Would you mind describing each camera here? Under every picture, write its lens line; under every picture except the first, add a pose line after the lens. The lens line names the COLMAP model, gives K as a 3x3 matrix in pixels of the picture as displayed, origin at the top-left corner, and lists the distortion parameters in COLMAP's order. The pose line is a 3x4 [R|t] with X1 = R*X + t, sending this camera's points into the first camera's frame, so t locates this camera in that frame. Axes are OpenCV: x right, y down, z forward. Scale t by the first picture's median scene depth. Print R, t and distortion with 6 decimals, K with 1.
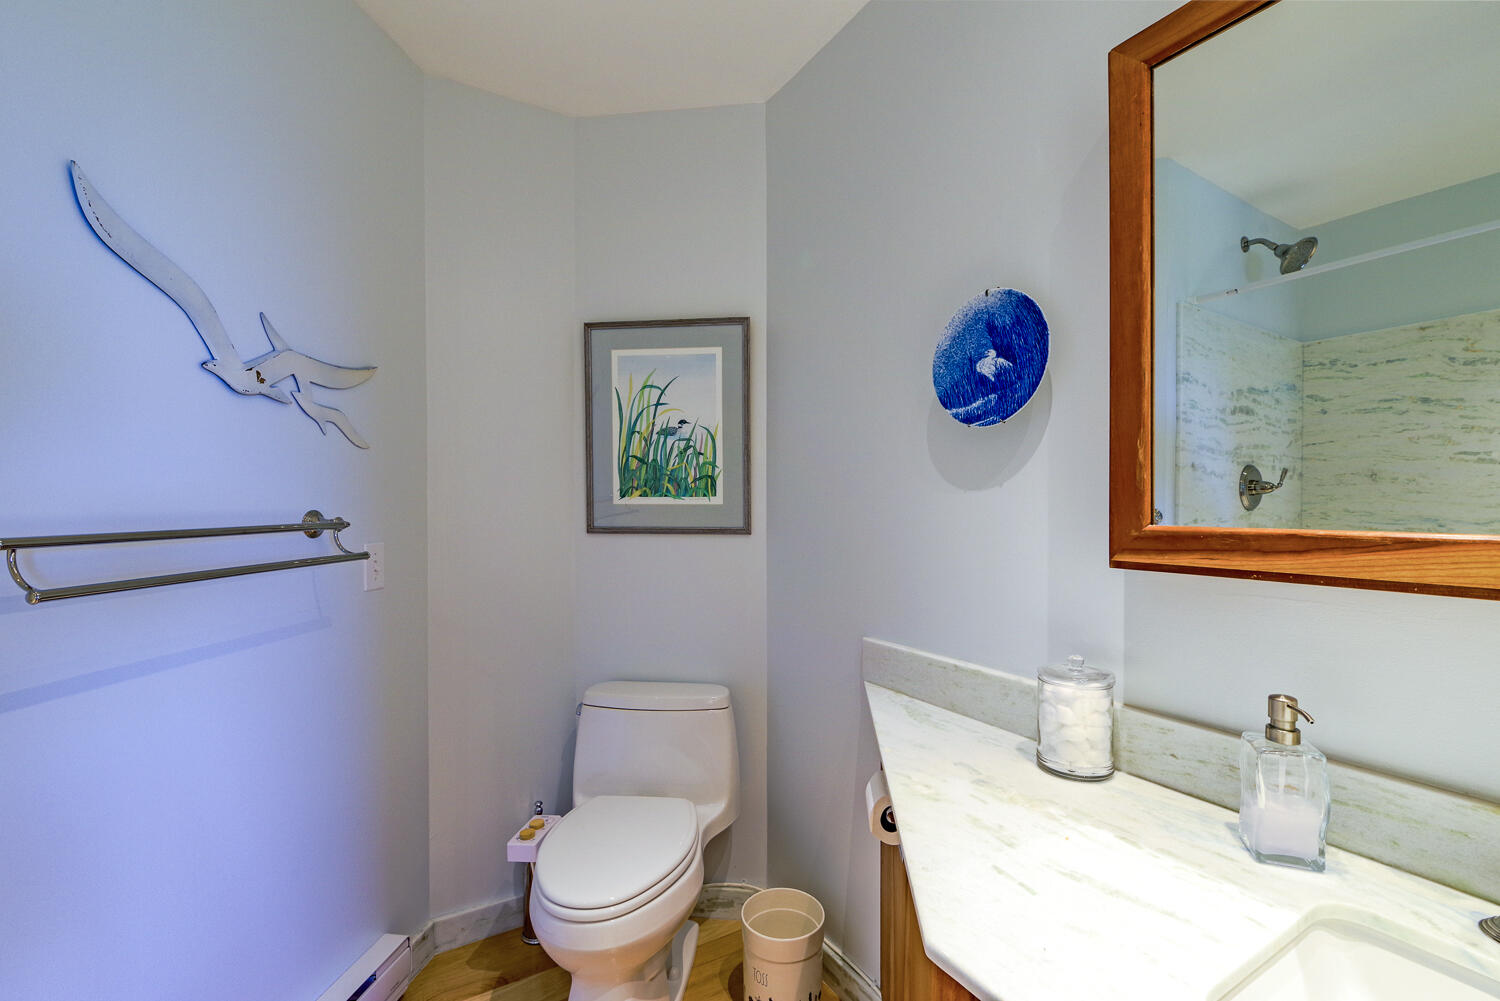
lens RADIAL K [[672.5, 0, 780.8], [0, 672.5, 505.8], [0, 0, 1]] dist [-0.002153, -0.000272]
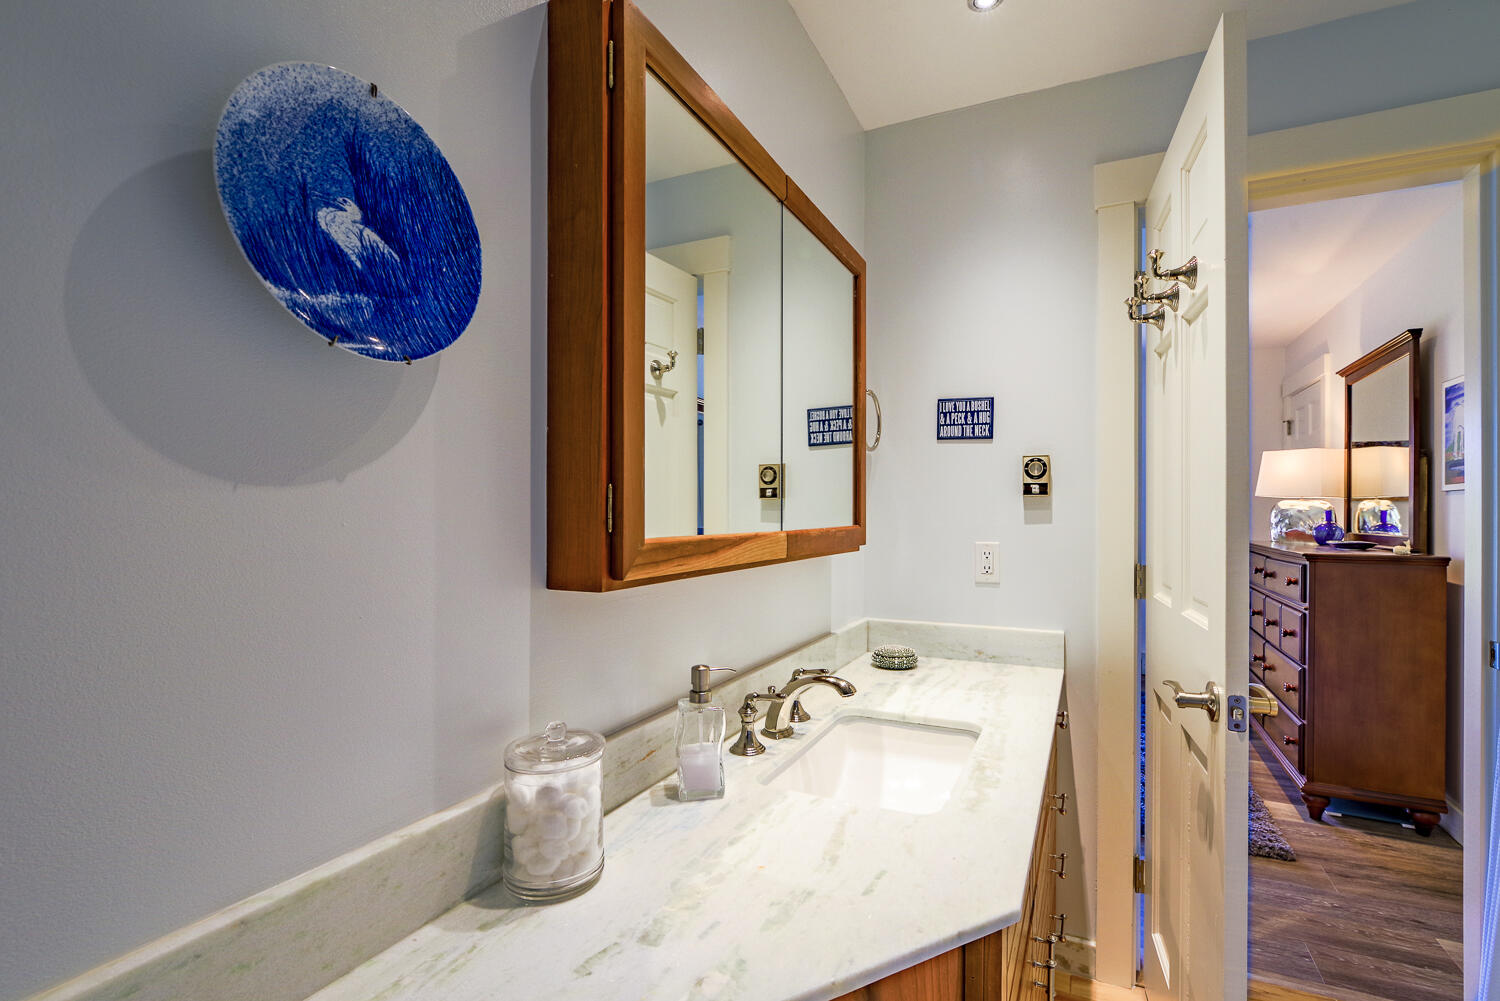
lens RADIAL K [[672.5, 0, 780.8], [0, 672.5, 505.8], [0, 0, 1]] dist [-0.002153, -0.000272]
pose [[-0.539062, 0.009965, 0.842207, -0.270692], [0.002985, 0.999946, -0.009921, -0.004693], [-0.842261, -0.002834, -0.539062, 1.020770]]
